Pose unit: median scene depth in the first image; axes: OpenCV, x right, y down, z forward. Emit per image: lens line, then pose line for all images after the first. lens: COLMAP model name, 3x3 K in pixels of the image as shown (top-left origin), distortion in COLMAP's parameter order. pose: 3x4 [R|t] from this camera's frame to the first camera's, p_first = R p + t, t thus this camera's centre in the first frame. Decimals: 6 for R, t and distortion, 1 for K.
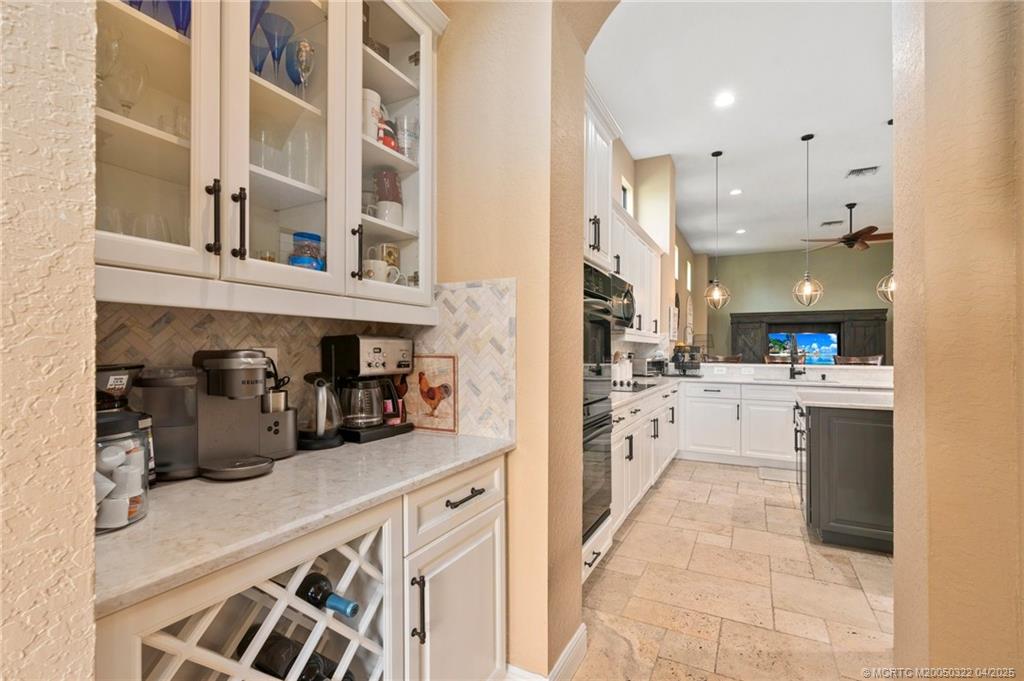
lens RADIAL K [[454.7, 0, 507.3], [0, 454.7, 345.0], [0, 0, 1]] dist [-0.001316, -0.000240]
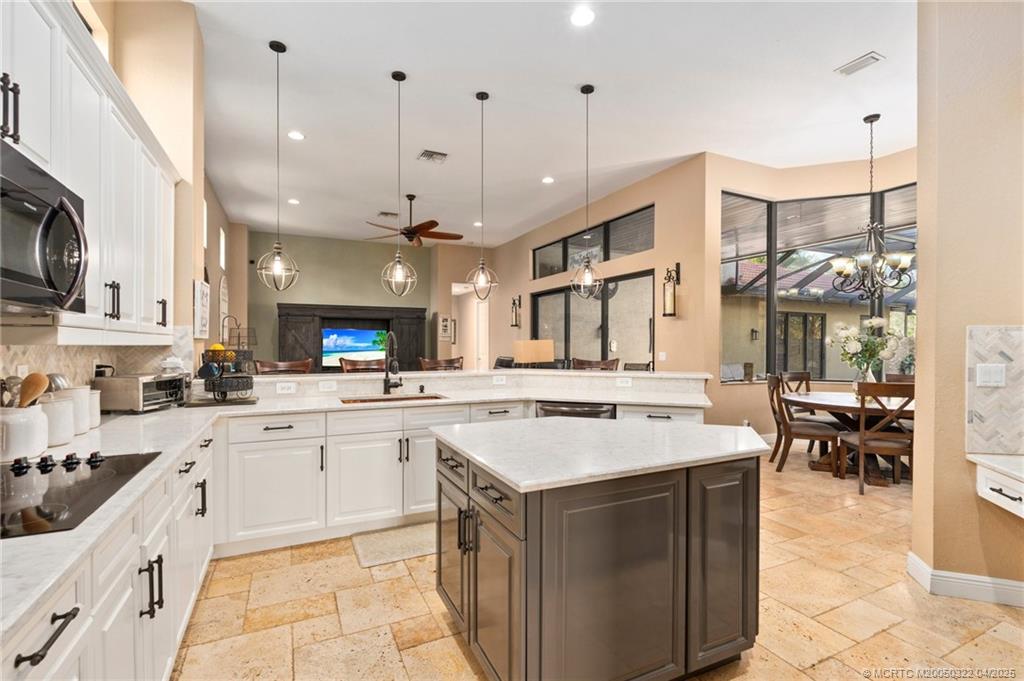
lens RADIAL K [[454.7, 0, 507.3], [0, 454.7, 345.0], [0, 0, 1]] dist [-0.001316, -0.000240]
pose [[0.582074, -0.007267, 0.813104, 0.129124], [-0.004516, 0.999916, 0.012170, -0.011969], [-0.813124, -0.010756, 0.581992, 0.367723]]
